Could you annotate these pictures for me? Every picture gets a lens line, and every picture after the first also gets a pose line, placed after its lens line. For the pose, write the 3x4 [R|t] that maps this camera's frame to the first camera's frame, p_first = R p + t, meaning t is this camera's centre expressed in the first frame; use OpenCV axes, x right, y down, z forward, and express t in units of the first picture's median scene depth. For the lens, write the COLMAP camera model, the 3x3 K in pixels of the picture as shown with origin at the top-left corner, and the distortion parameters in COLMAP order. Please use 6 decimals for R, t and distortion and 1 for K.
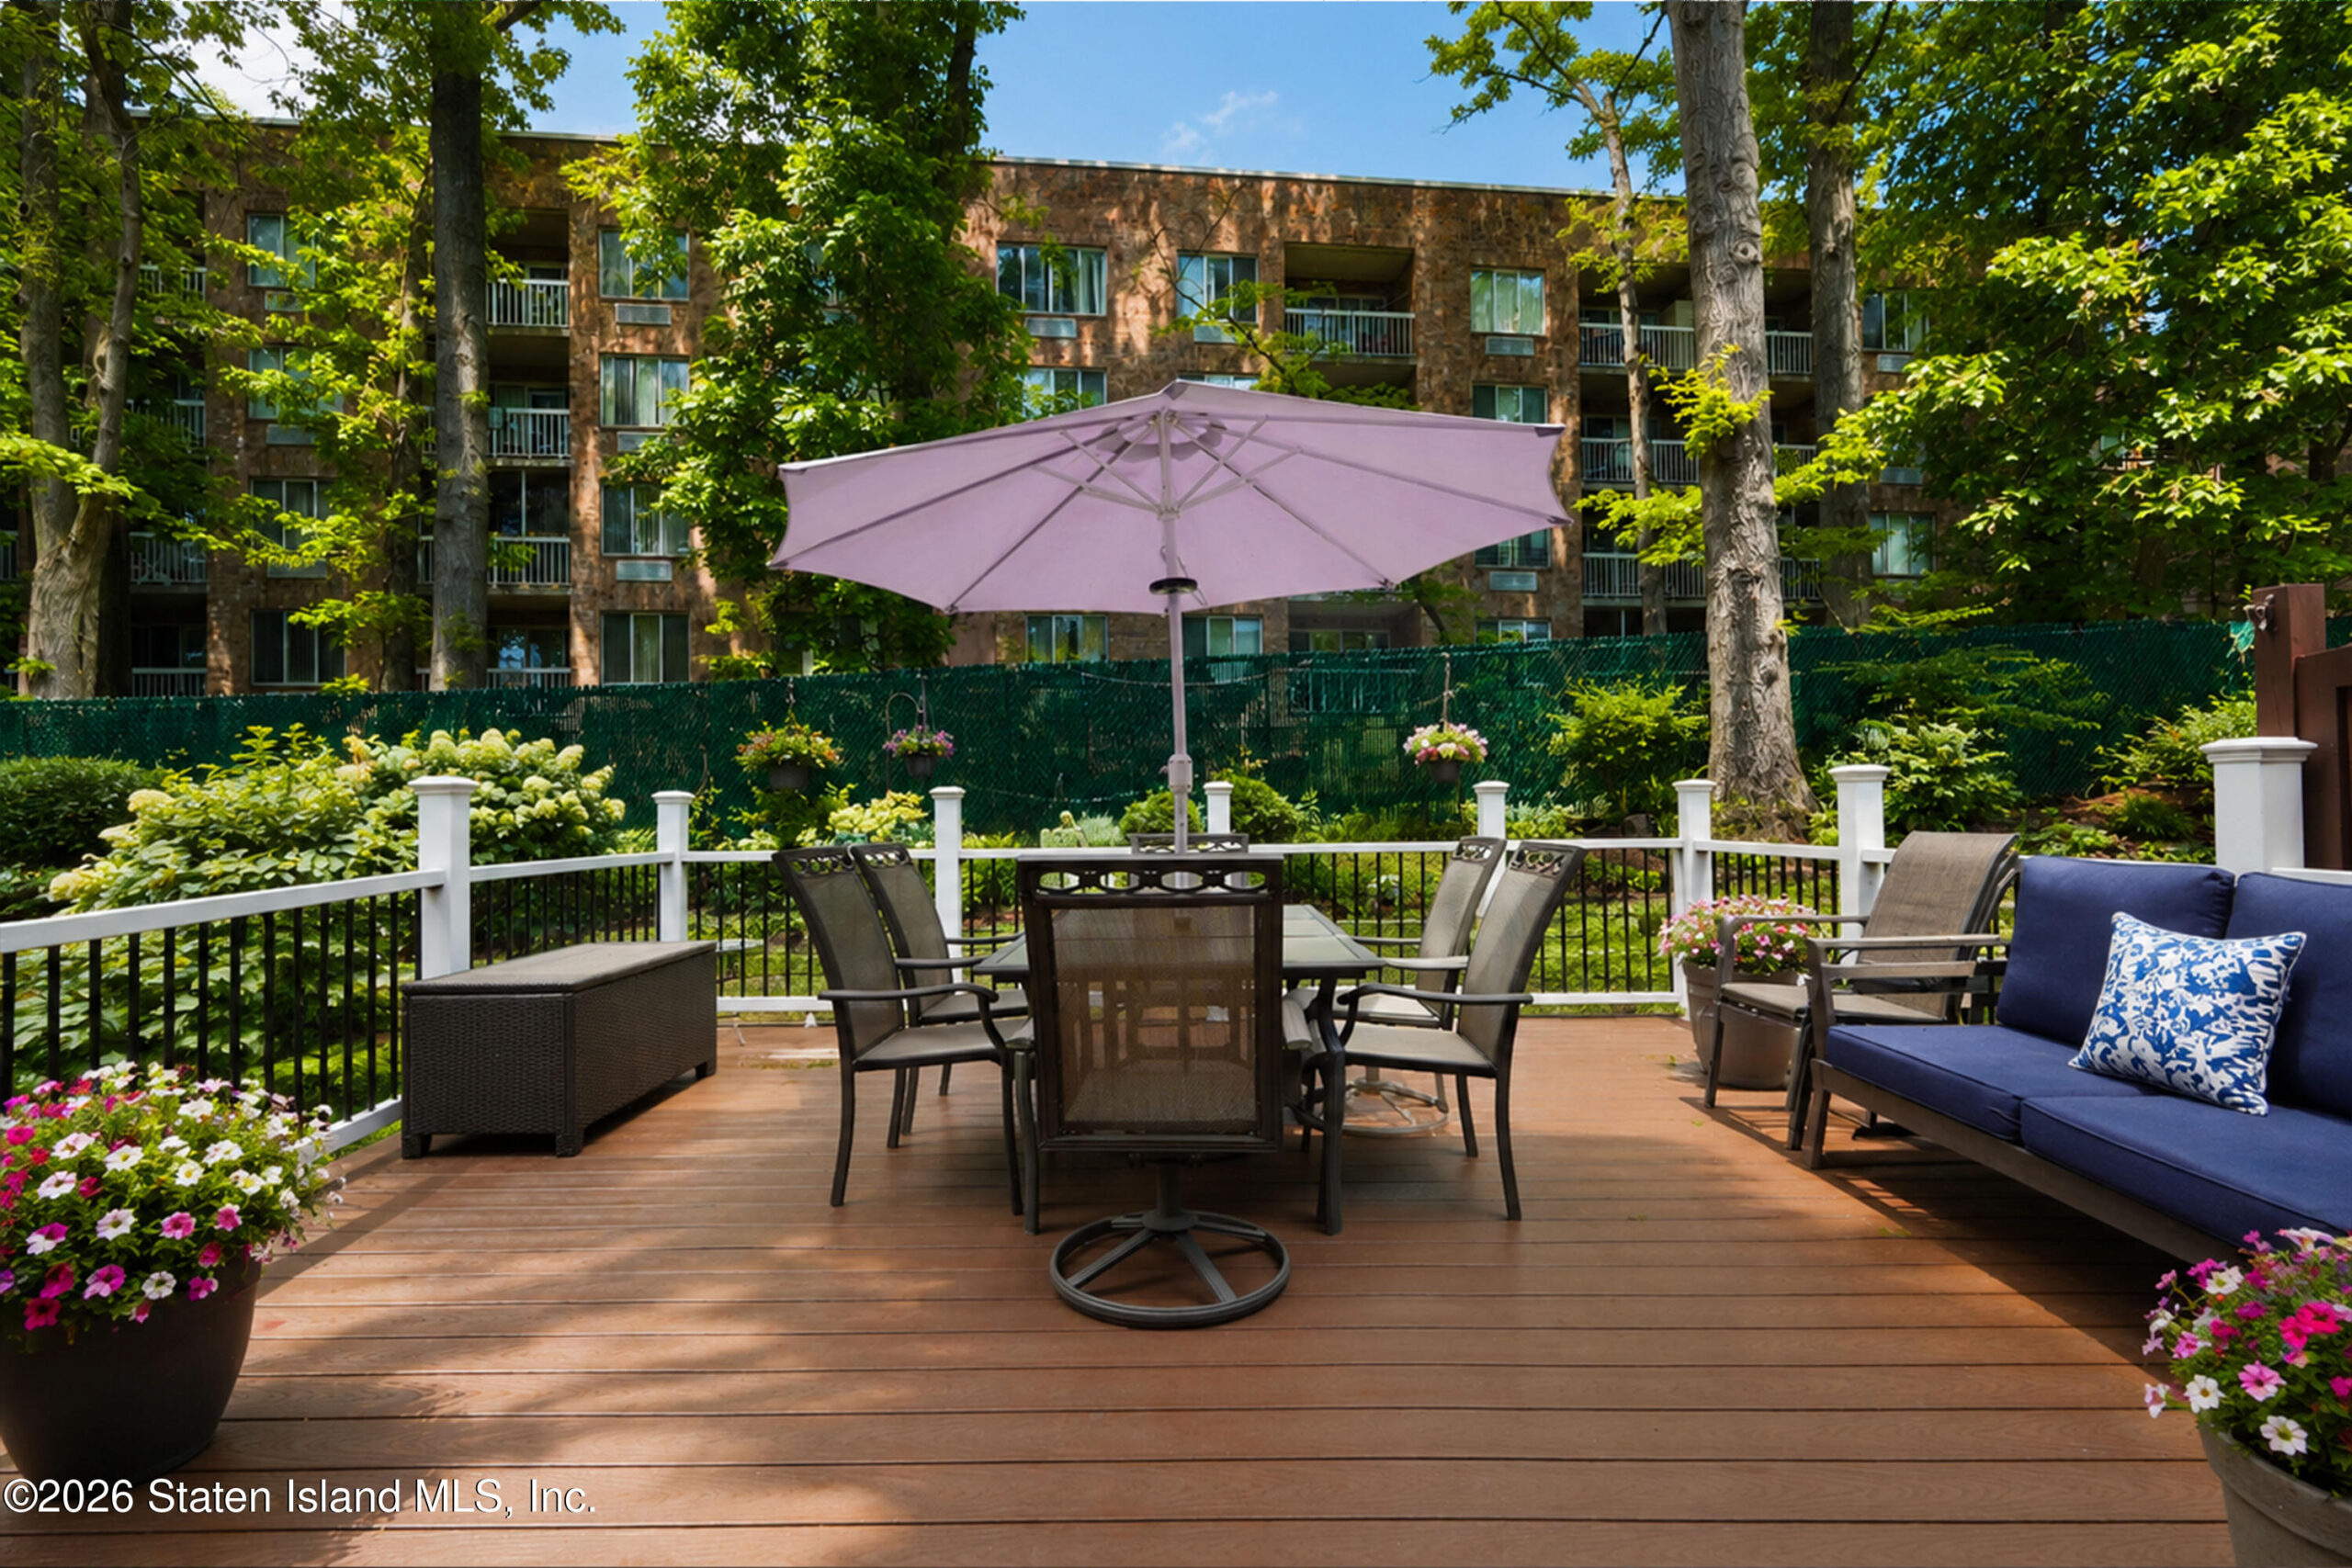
lens RADIAL K [[1051.0, 0, 1184.7], [0, 1051.0, 782.2], [0, 0, 1]] dist [-0.001664, -0.000100]
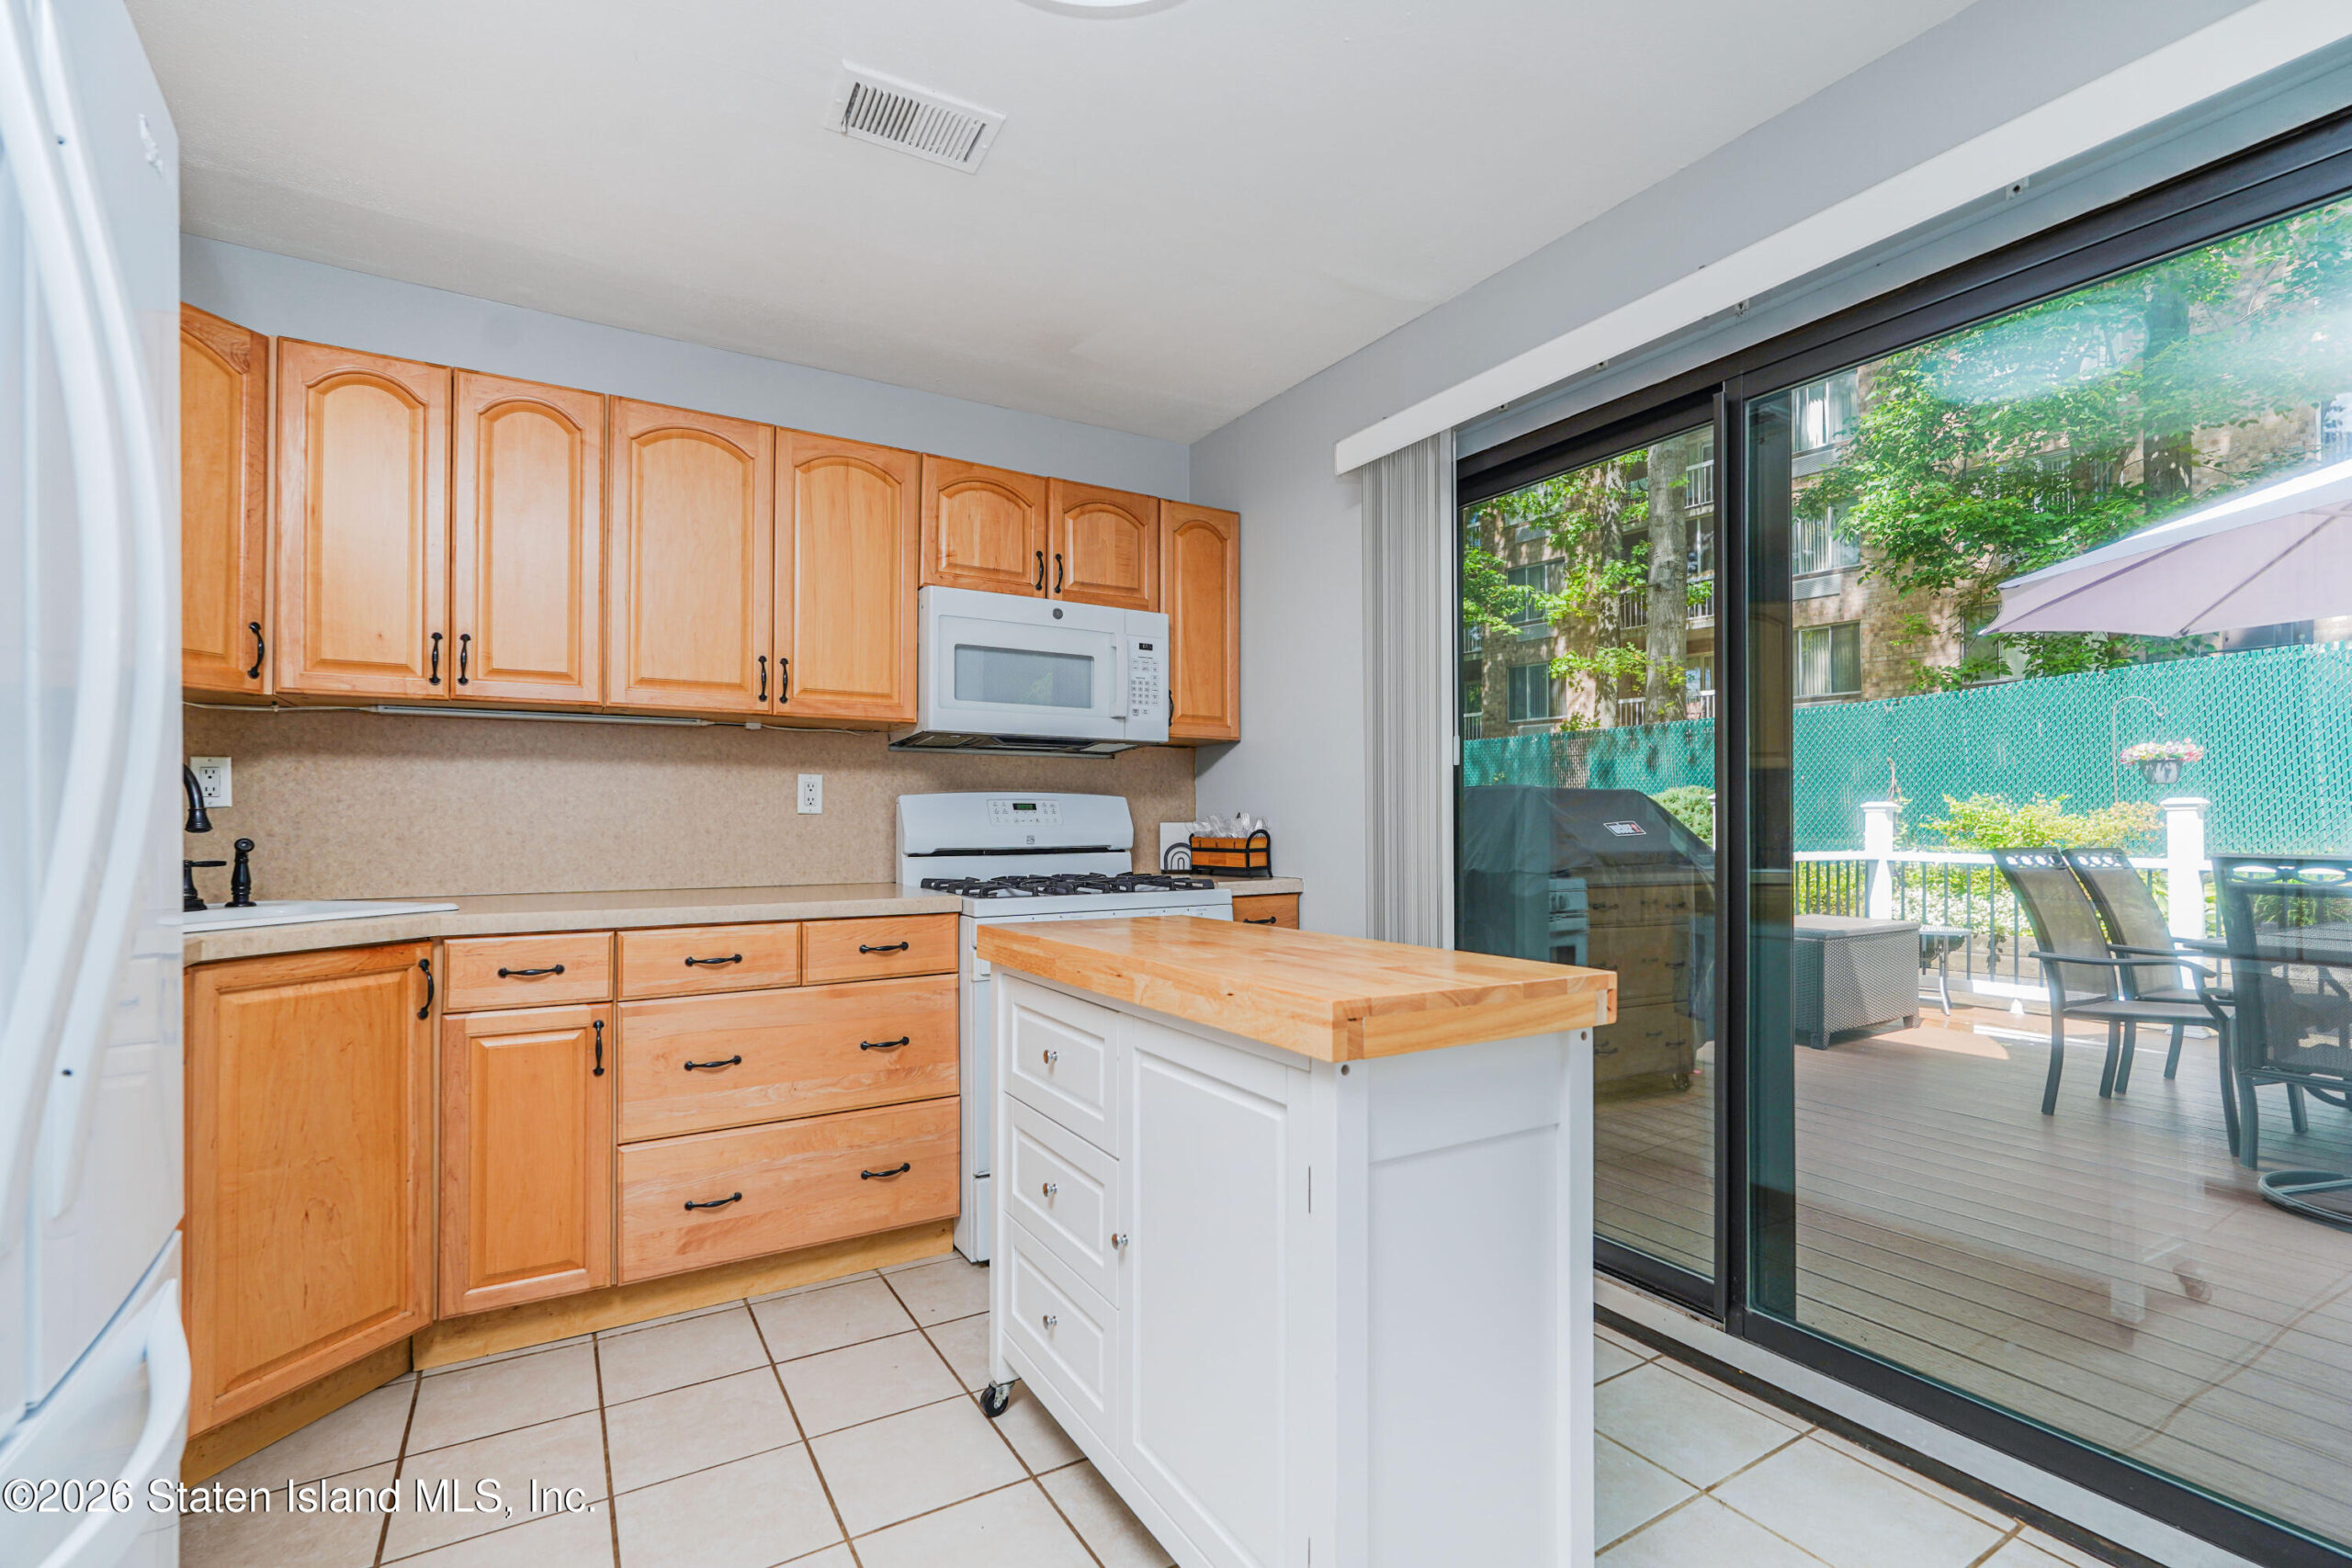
lens RADIAL K [[1028.9, 0, 1164.6], [0, 1028.9, 809.1], [0, 0, 1]] dist [-0.000656, 0.000178]
pose [[0.516204, 0.004931, -0.856452, 0.115844], [0.011798, 0.999848, 0.012867, -0.007918], [0.856385, -0.016746, 0.516067, -0.351474]]
